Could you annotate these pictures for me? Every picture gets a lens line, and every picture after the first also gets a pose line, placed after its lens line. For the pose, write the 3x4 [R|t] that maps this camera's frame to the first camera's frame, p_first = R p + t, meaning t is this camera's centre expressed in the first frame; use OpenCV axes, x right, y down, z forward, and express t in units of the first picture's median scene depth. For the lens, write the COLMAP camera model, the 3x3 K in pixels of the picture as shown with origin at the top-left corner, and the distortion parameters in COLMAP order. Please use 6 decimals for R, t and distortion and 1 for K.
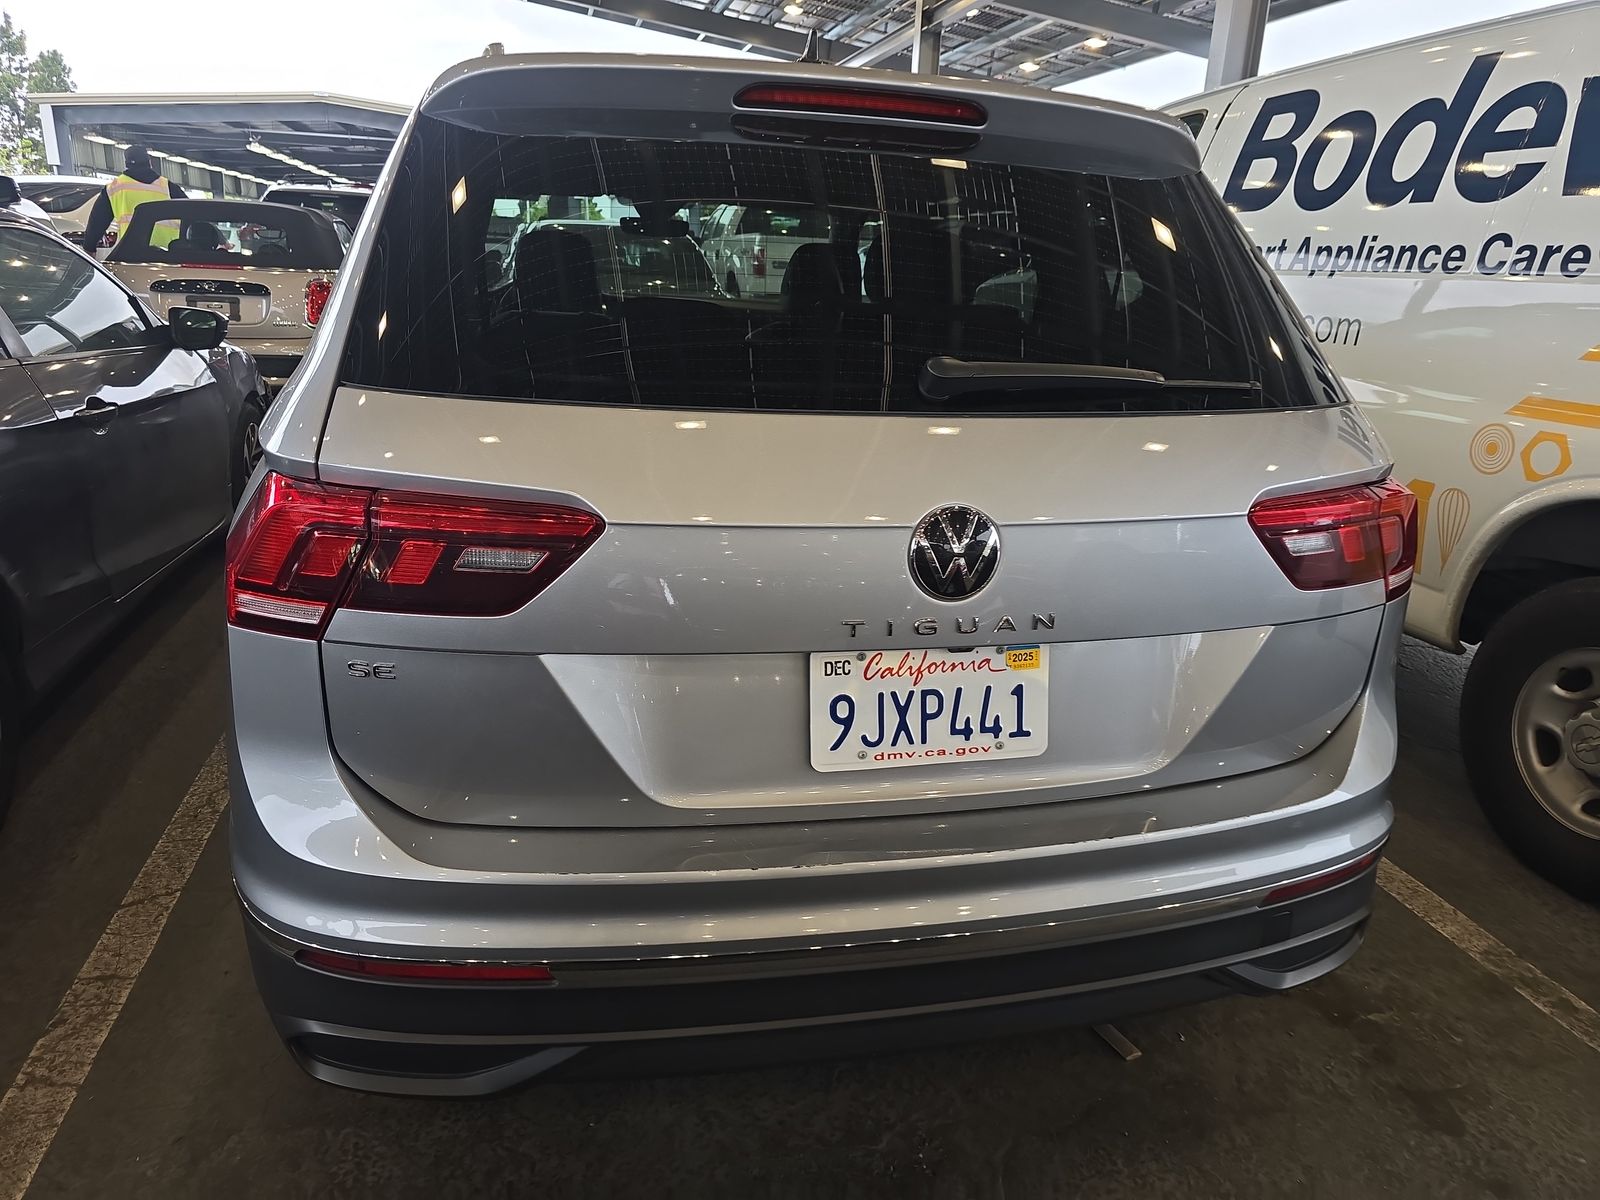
lens RADIAL K [[1050.8, 0, 800.0], [0, 1050.8, 600.0], [0, 0, 1]] dist [0.044848, -0.034285]
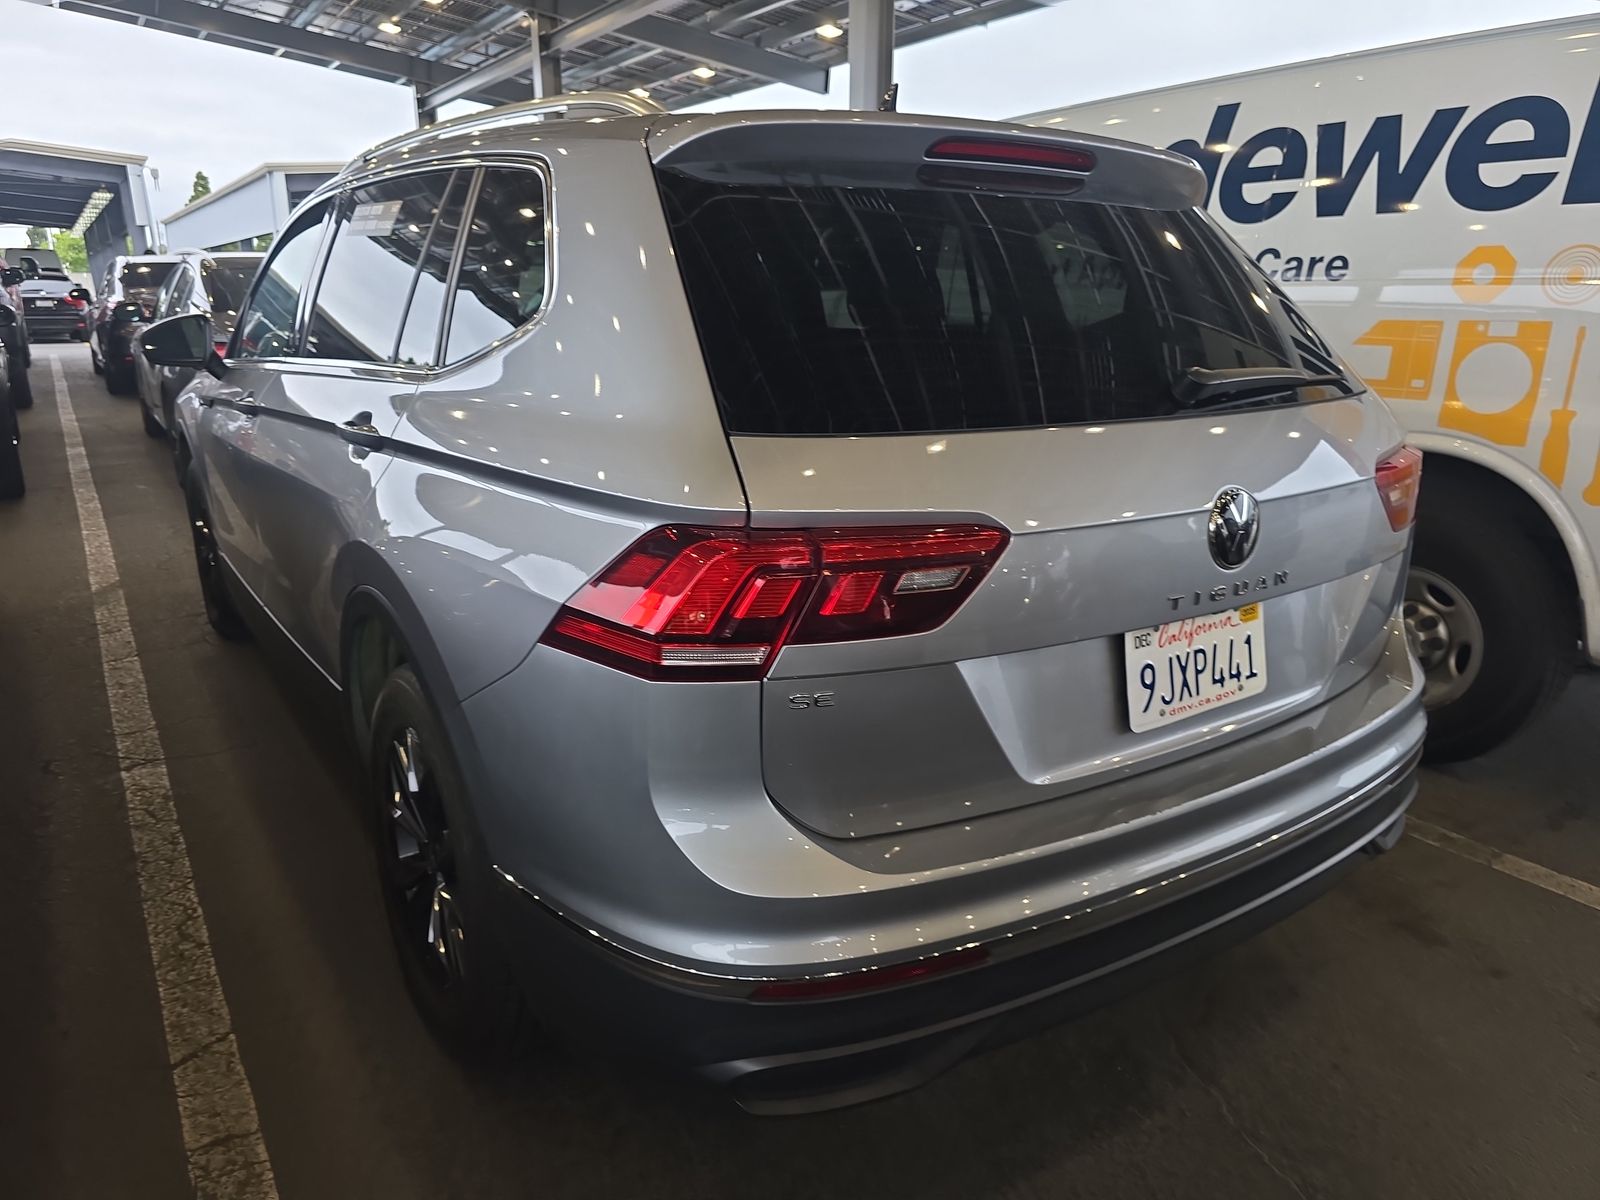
lens RADIAL K [[1050.8, 0, 800.0], [0, 1050.8, 600.0], [0, 0, 1]] dist [0.044848, -0.034285]
pose [[0.940614, -0.131842, 0.312831, -0.547298], [0.137552, 0.990487, 0.003850, -0.029056], [-0.310363, 0.039409, 0.949801, 0.009045]]
